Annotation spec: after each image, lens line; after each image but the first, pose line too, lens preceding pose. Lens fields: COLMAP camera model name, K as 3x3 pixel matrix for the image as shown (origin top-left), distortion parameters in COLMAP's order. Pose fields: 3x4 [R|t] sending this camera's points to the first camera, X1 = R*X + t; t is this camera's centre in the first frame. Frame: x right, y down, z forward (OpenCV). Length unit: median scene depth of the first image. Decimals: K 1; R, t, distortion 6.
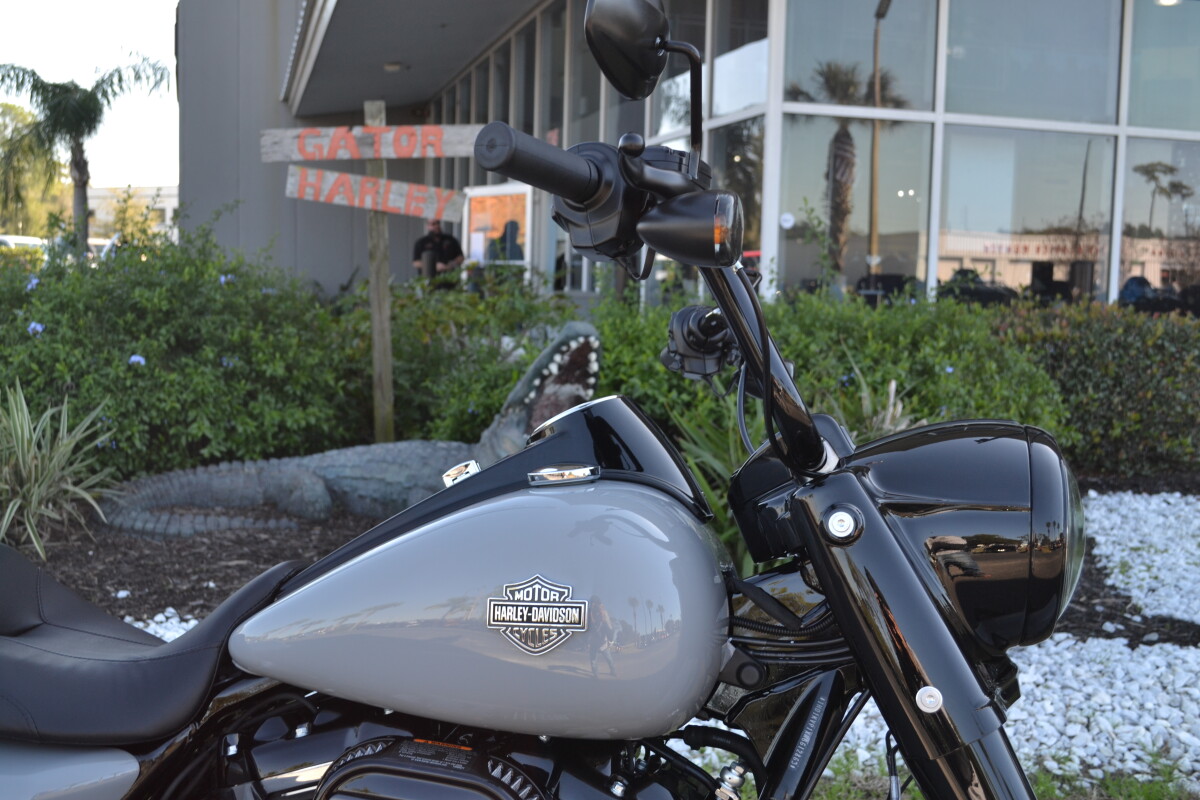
lens RADIAL K [[1365.2, 0, 600.0], [0, 1365.2, 400.0], [0, 0, 1]] dist [-0.044040, 0.011046]
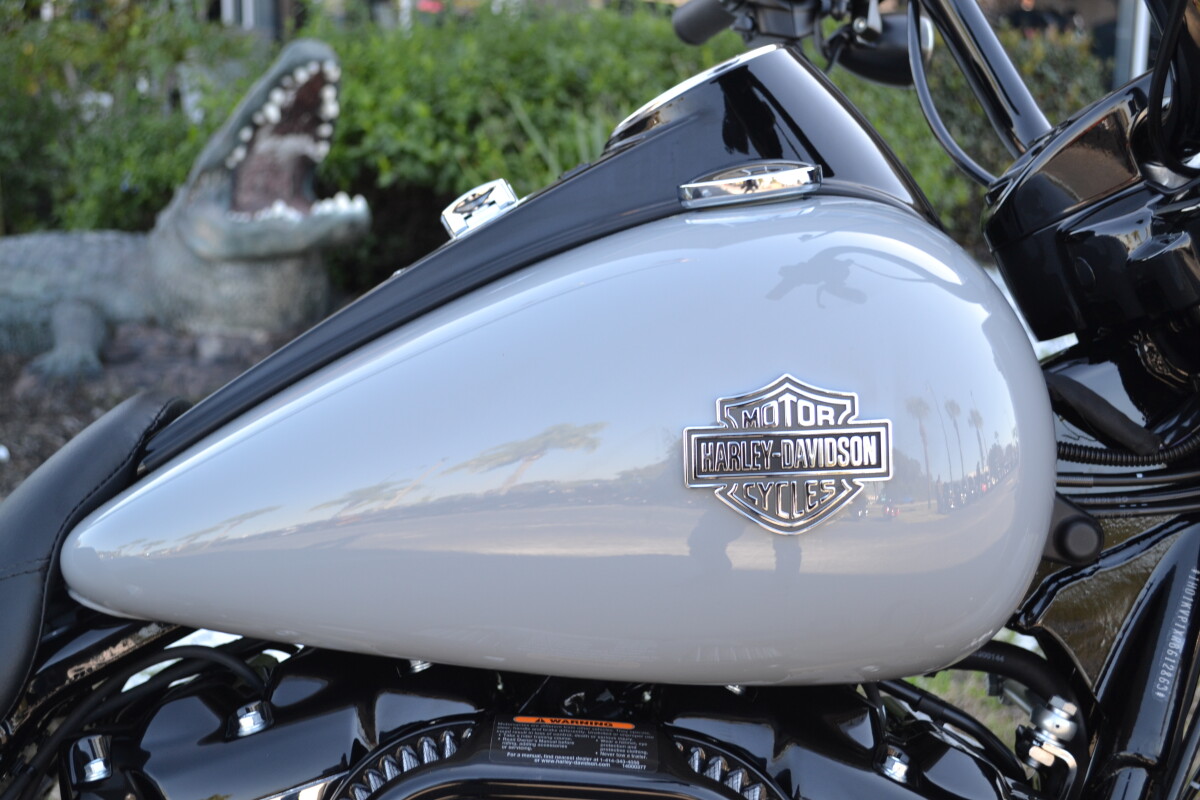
lens RADIAL K [[1760.8, 0, 600.0], [0, 1760.8, 400.0], [0, 0, 1]] dist [-0.069000, 0.186026]
pose [[0.974701, -0.061261, 0.214955, -0.215054], [0.034961, 0.991655, 0.124090, 0.047807], [-0.220763, -0.113435, 0.968708, 0.339490]]
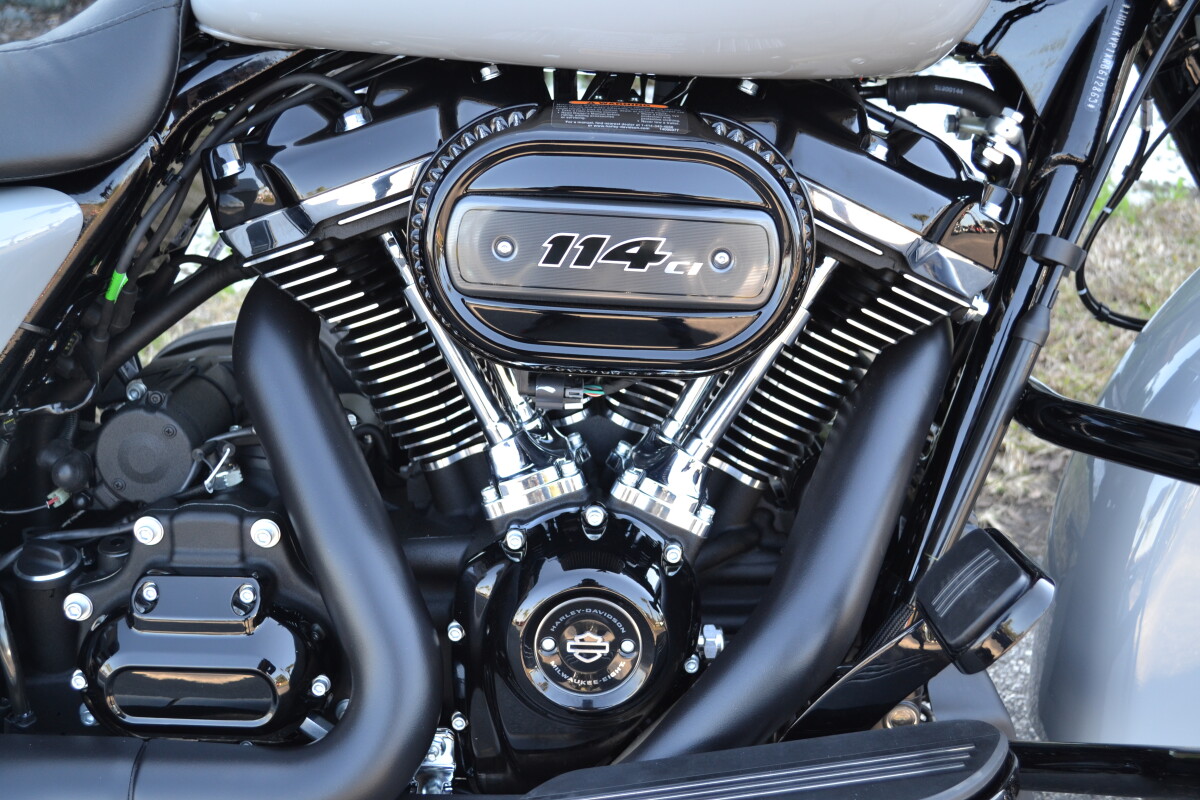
lens RADIAL K [[1365.2, 0, 600.0], [0, 1365.2, 400.0], [0, 0, 1]] dist [-0.044040, 0.011046]
pose [[0.974745, -0.123017, 0.186385, -0.230264], [0.052476, 0.937405, 0.344265, 0.148363], [-0.217068, -0.325790, 0.920186, 0.346459]]
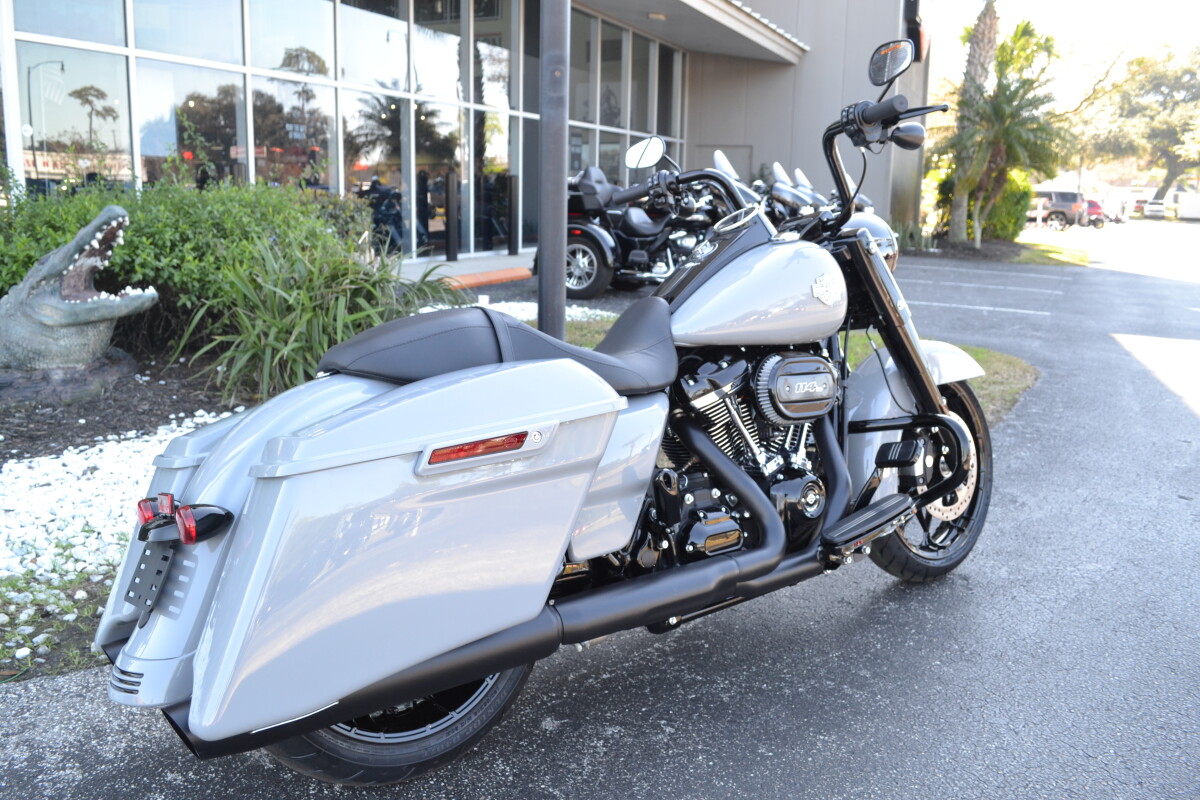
lens RADIAL K [[1022.4, 0, 600.0], [0, 1022.4, 400.0], [0, 0, 1]] dist [-0.011462, -0.006758]
pose [[0.609534, -0.175784, 0.773025, -1.524129], [0.082814, 0.983890, 0.158434, 0.024688], [-0.788422, -0.032554, 0.614272, 0.151457]]
